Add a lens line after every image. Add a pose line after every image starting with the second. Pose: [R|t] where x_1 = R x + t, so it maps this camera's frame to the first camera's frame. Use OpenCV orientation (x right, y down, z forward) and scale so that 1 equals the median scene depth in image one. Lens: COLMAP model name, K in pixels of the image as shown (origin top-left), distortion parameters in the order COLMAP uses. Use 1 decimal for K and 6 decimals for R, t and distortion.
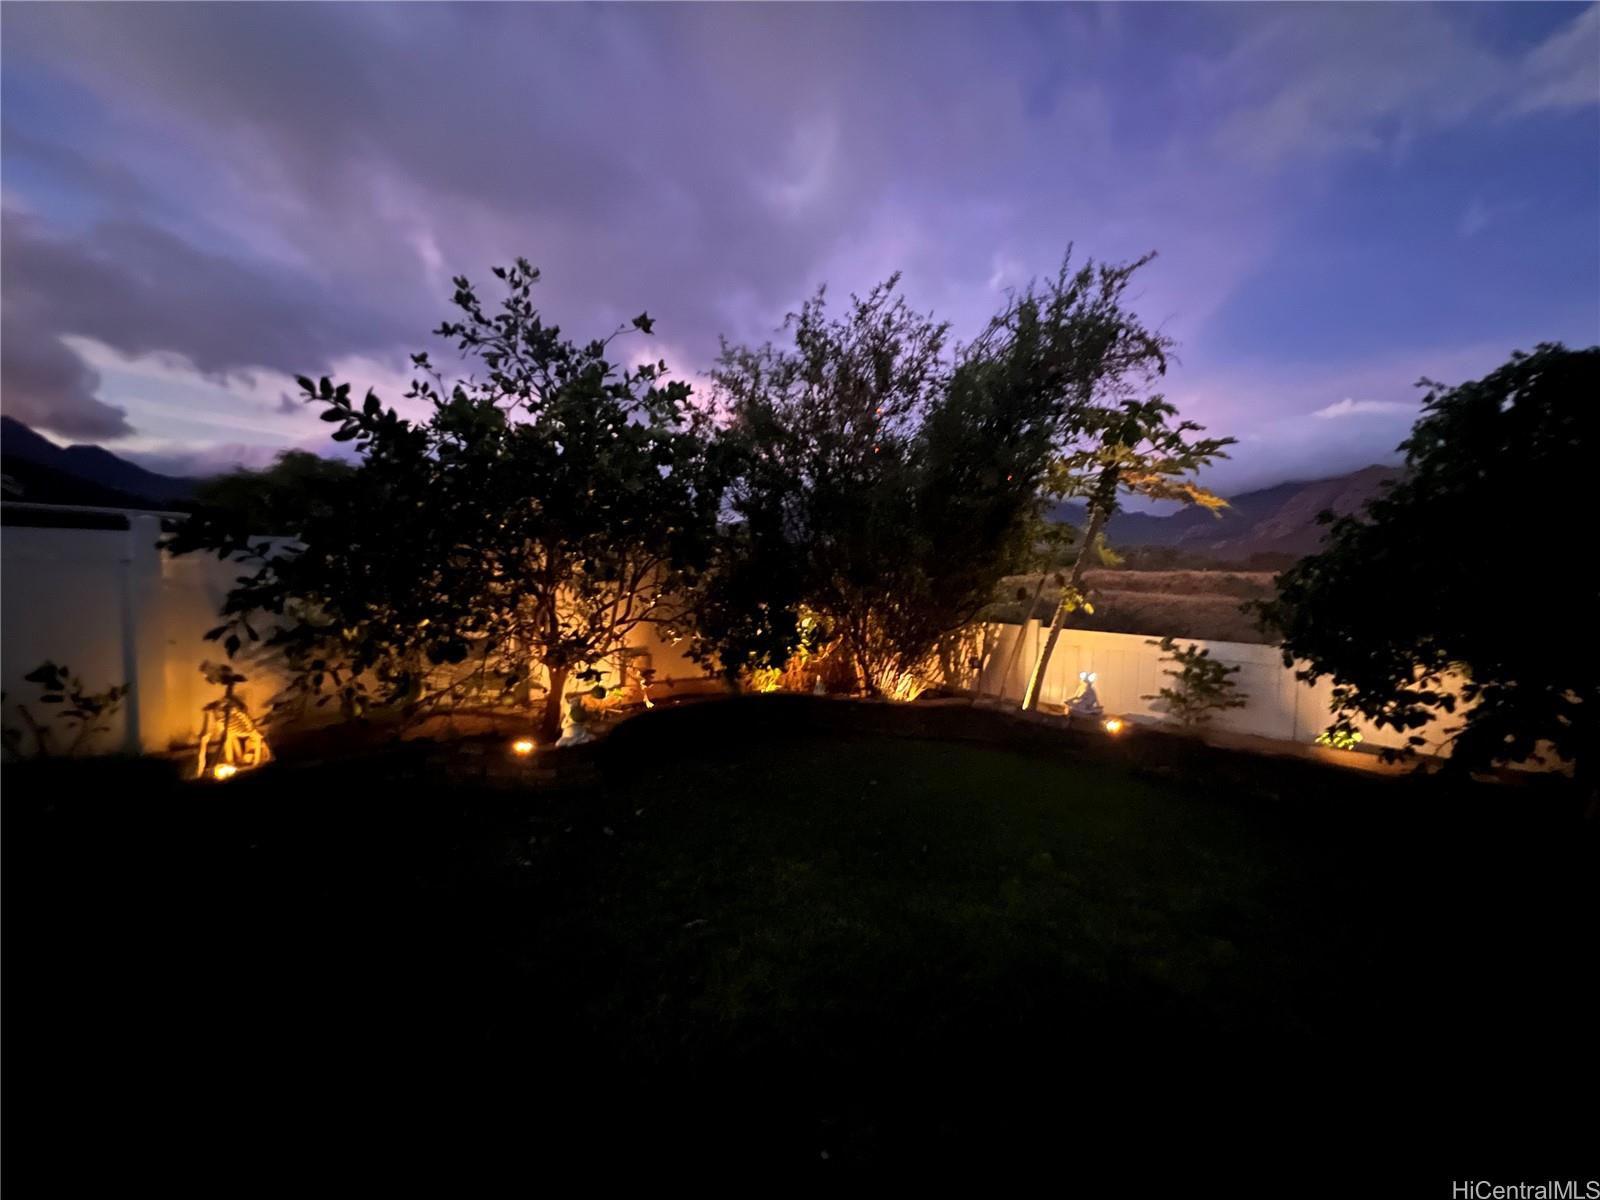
lens RADIAL K [[639.8, 0, 798.3], [0, 639.8, 611.5], [0, 0, 1]] dist [-0.010839, 0.000785]
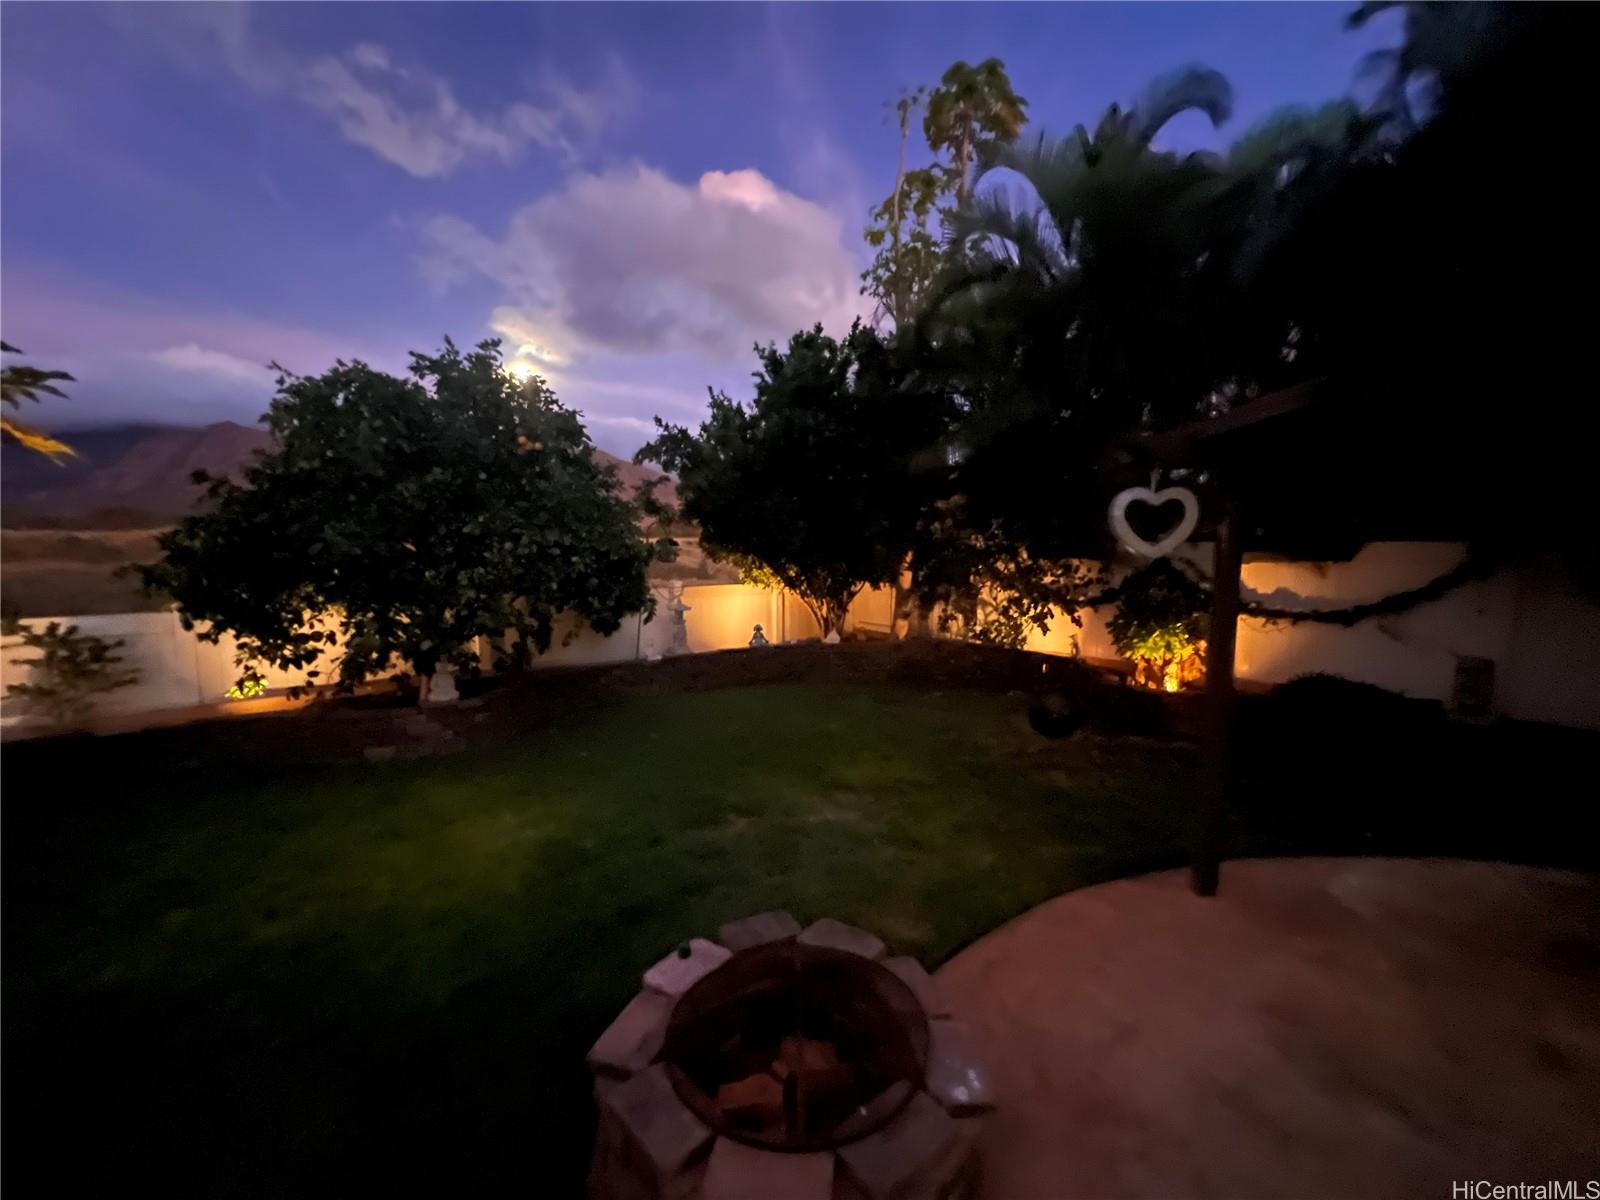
lens RADIAL K [[639.8, 0, 800.8], [0, 639.8, 605.8], [0, 0, 1]] dist [-0.010839, 0.000785]
pose [[0.113138, -0.119189, 0.986404, -0.082749], [0.062476, 0.991668, 0.112660, -0.000691], [-0.991613, 0.048880, 0.119642, -0.057738]]
